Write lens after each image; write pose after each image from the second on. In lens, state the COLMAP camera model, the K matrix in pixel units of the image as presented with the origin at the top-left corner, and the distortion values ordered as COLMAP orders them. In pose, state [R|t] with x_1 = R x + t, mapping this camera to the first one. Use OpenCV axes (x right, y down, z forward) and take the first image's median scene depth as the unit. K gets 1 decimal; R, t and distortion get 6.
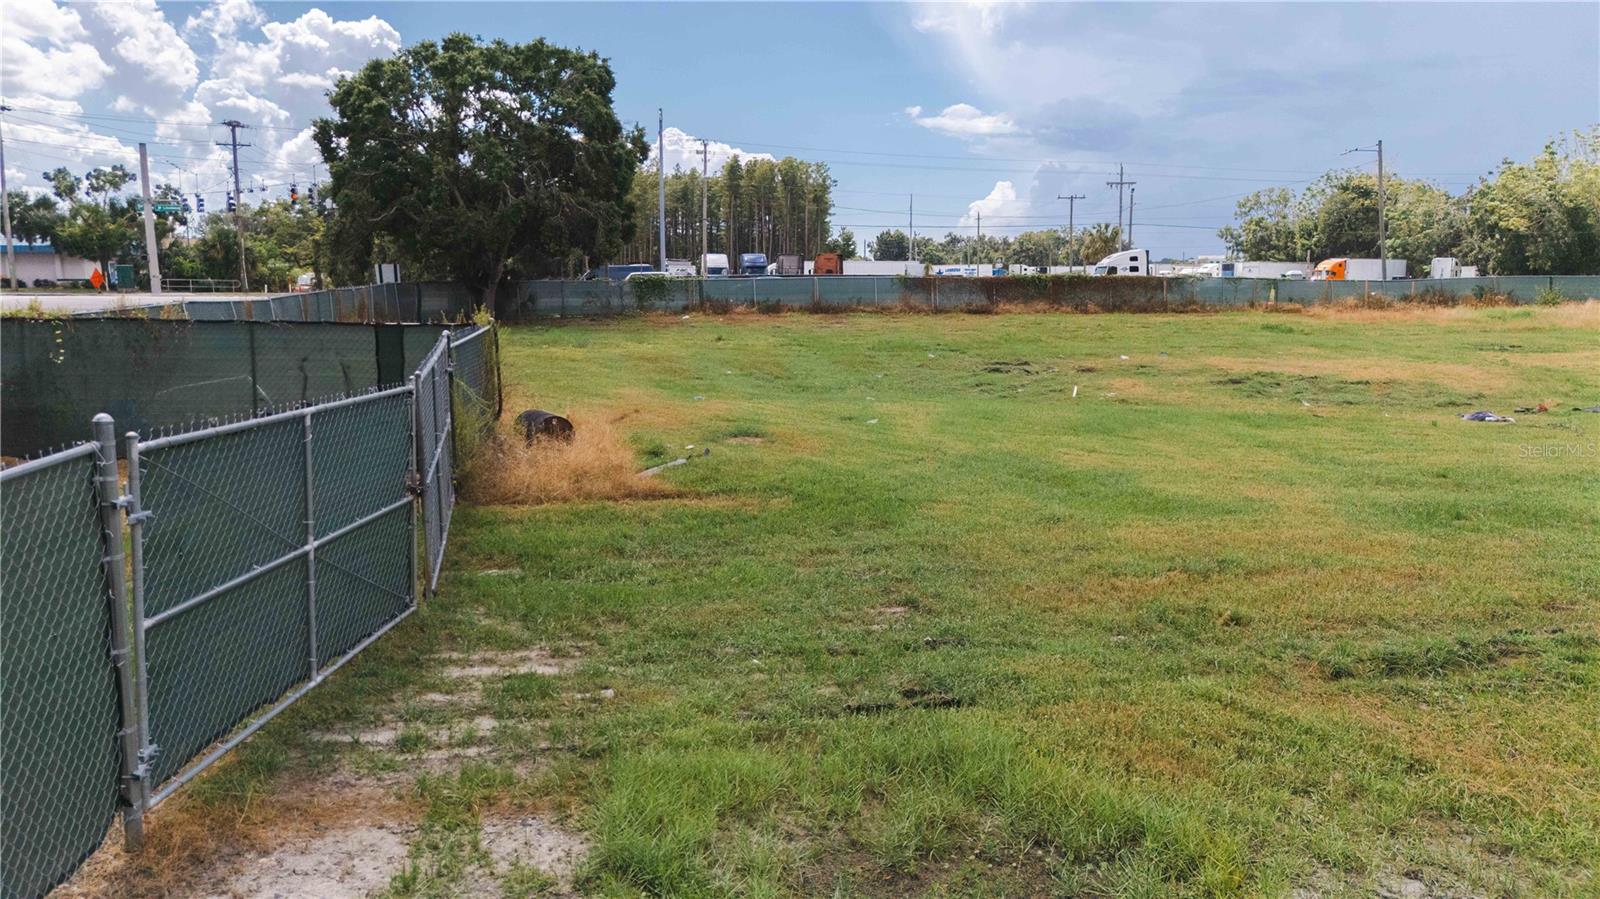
lens RADIAL K [[1180.6, 0, 800.0], [0, 1180.6, 449.5], [0, 0, 1]] dist [0.031508, -0.009814]
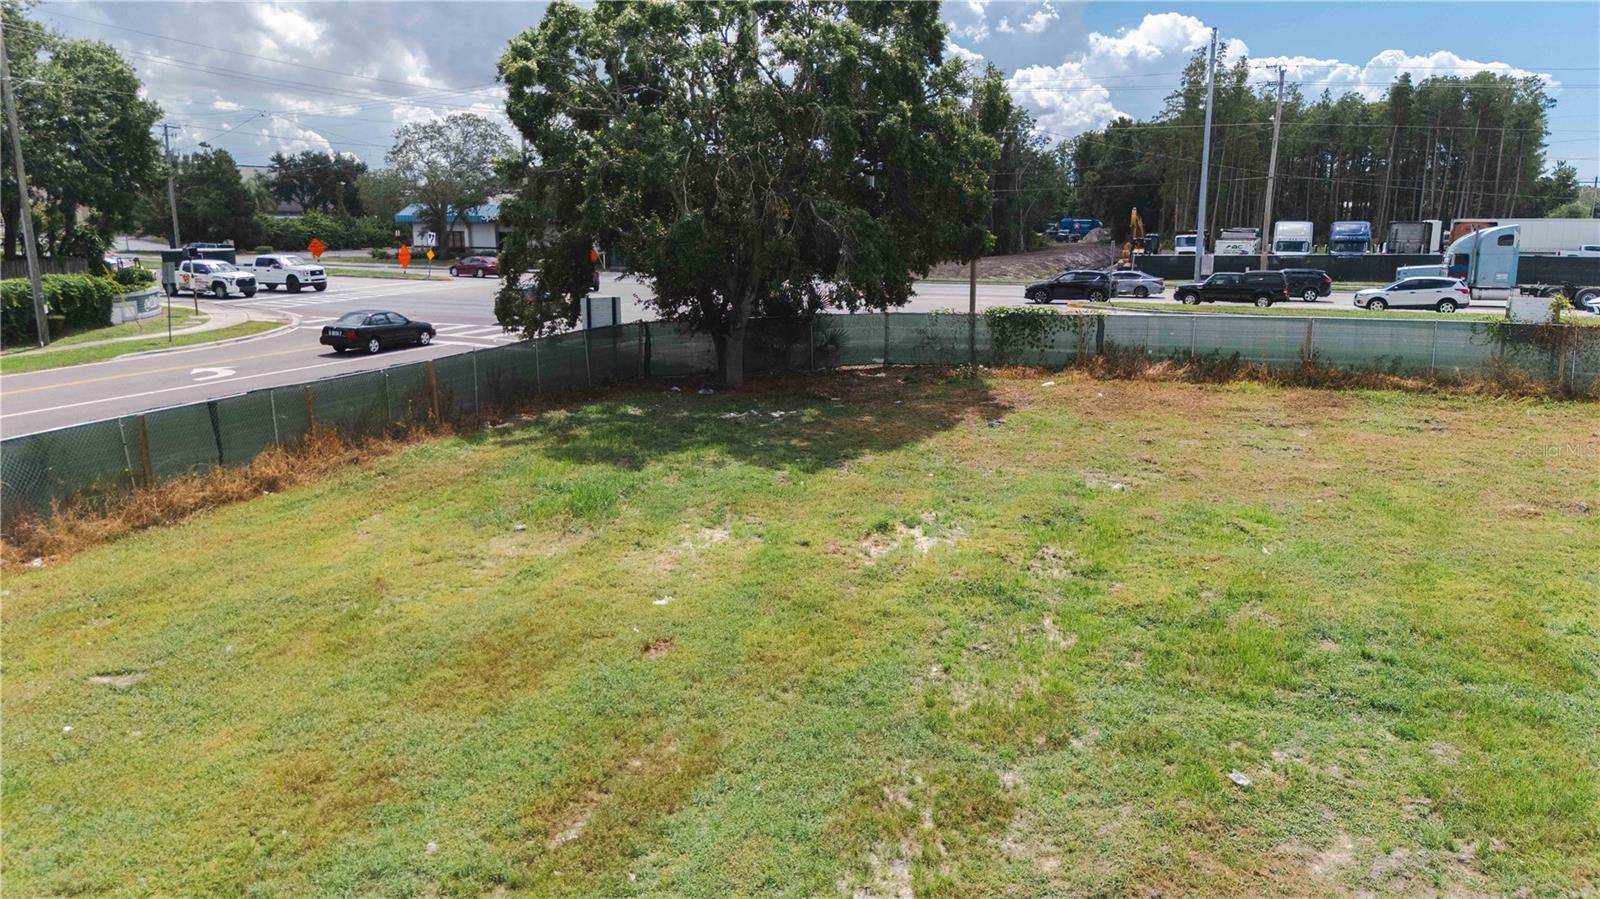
lens RADIAL K [[1180.6, 0, 800.0], [0, 1180.6, 449.5], [0, 0, 1]] dist [0.031508, -0.009814]
pose [[0.857814, 0.105891, -0.502934, 0.025297], [-0.077911, 0.994028, 0.076403, -0.028750], [0.508021, -0.026355, 0.860941, 0.103624]]
